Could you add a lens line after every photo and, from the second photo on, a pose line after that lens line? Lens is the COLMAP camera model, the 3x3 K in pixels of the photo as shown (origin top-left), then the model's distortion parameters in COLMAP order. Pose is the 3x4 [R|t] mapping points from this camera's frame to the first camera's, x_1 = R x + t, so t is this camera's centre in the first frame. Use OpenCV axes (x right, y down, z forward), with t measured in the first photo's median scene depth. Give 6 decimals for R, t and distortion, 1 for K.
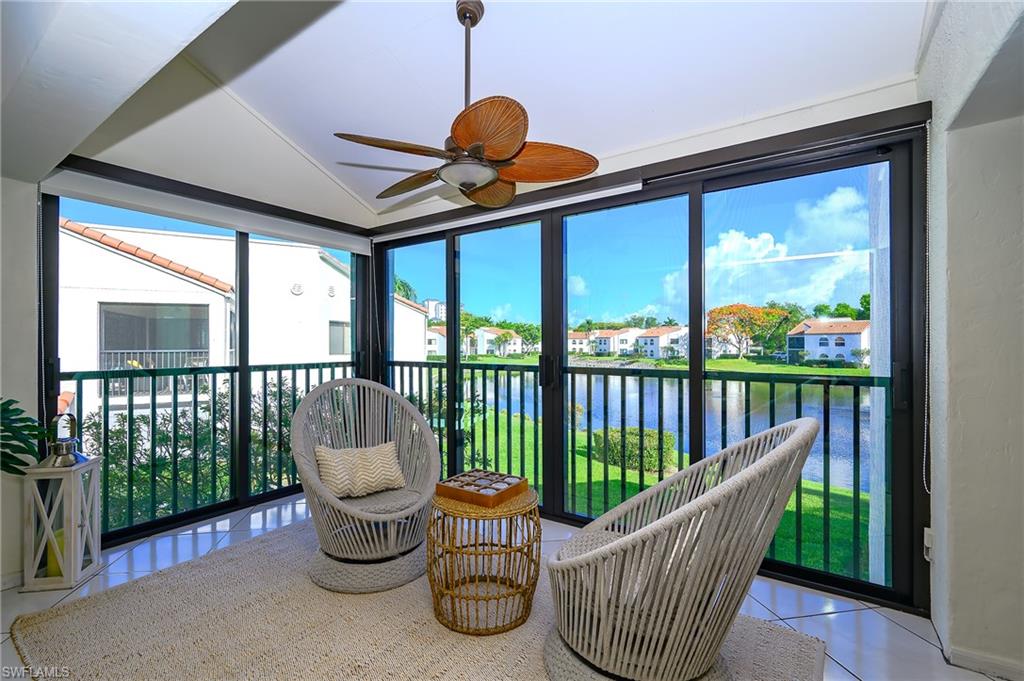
lens RADIAL K [[450.5, 0, 502.5], [0, 450.5, 341.2], [0, 0, 1]] dist [-0.002778, 0.000238]
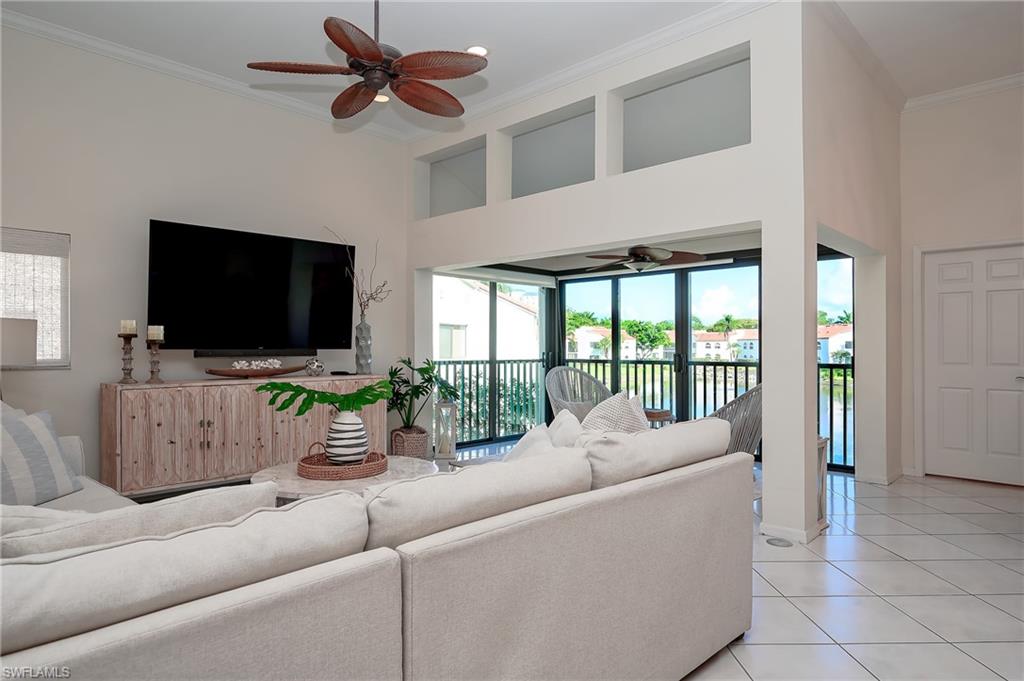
lens RADIAL K [[589.8, 0, 509.5], [0, 589.8, 345.4], [0, 0, 1]] dist [0.001471, -0.000042]
pose [[0.986016, -0.000217, -0.166649, -0.118621], [0.000490, 0.999999, 0.001601, -0.004769], [0.166649, -0.001661, 0.986015, -0.964825]]
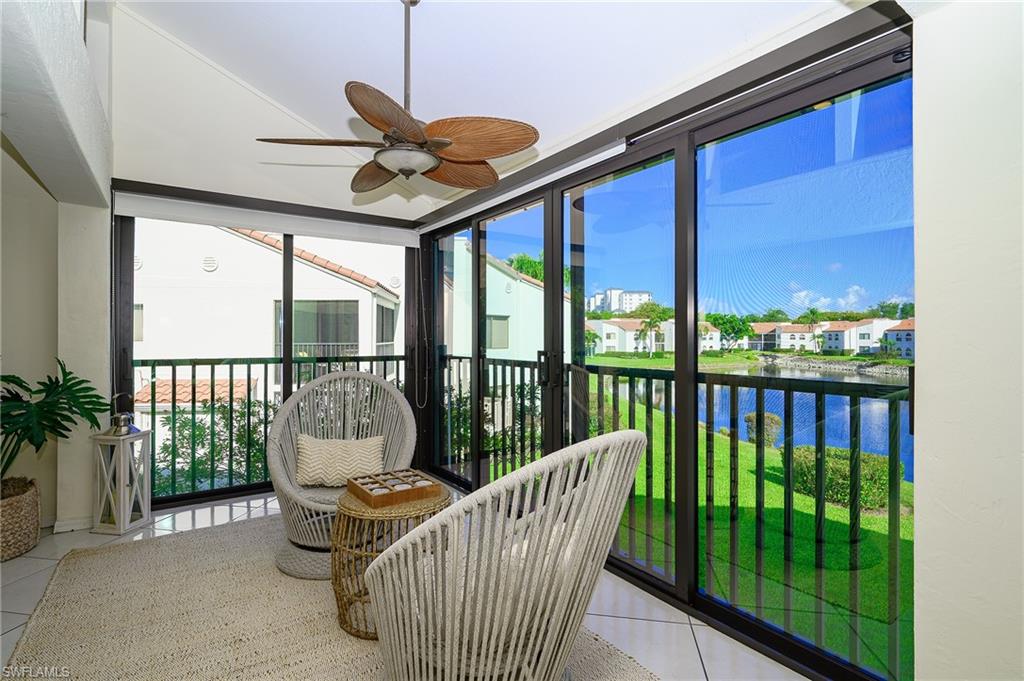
lens RADIAL K [[502.8, 0, 515.5], [0, 502.8, 335.9], [0, 0, 1]] dist [-0.000416, 0.000923]
pose [[0.939634, 0.002424, -0.342174, 0.282134], [-0.002056, 0.999997, 0.001438, 0.000260], [0.342176, -0.000648, 0.939636, 0.042674]]
